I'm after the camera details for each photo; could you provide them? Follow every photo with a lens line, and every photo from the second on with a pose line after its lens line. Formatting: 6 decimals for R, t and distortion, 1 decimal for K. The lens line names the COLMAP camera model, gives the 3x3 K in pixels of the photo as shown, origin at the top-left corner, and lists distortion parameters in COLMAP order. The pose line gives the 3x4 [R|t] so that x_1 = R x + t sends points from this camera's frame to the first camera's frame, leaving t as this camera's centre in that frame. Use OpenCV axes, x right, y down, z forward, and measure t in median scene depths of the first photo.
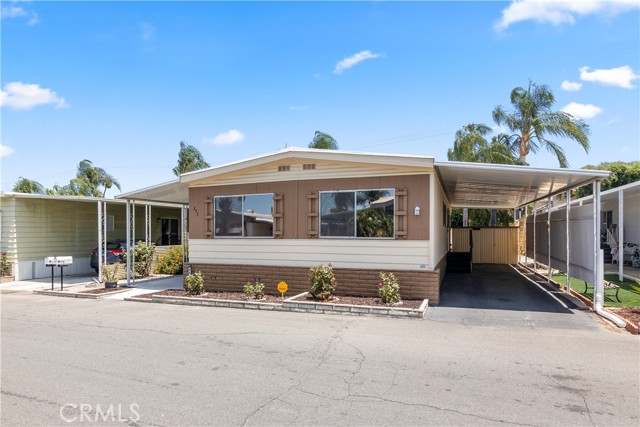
lens RADIAL K [[306.1, 0, 300.4], [0, 306.1, 229.7], [0, 0, 1]] dist [0.001673, -0.000881]
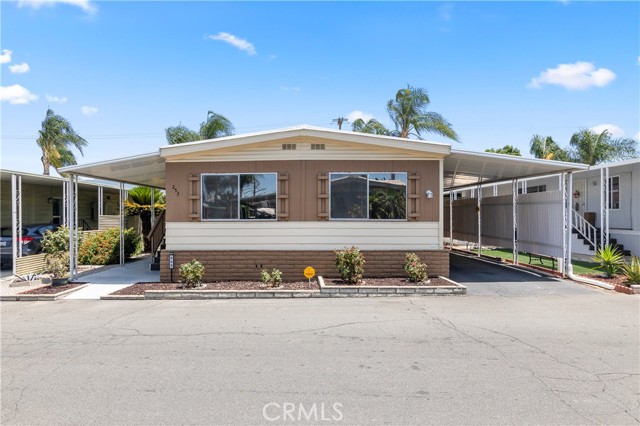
lens RADIAL K [[306.1, 0, 319.5], [0, 306.1, 213.0], [0, 0, 1]] dist [0.001673, -0.000881]
pose [[0.960033, 0.000451, 0.279887, -0.276795], [-0.001202, 0.999996, 0.002511, 0.001494], [-0.279885, -0.002747, 0.960030, 0.079943]]
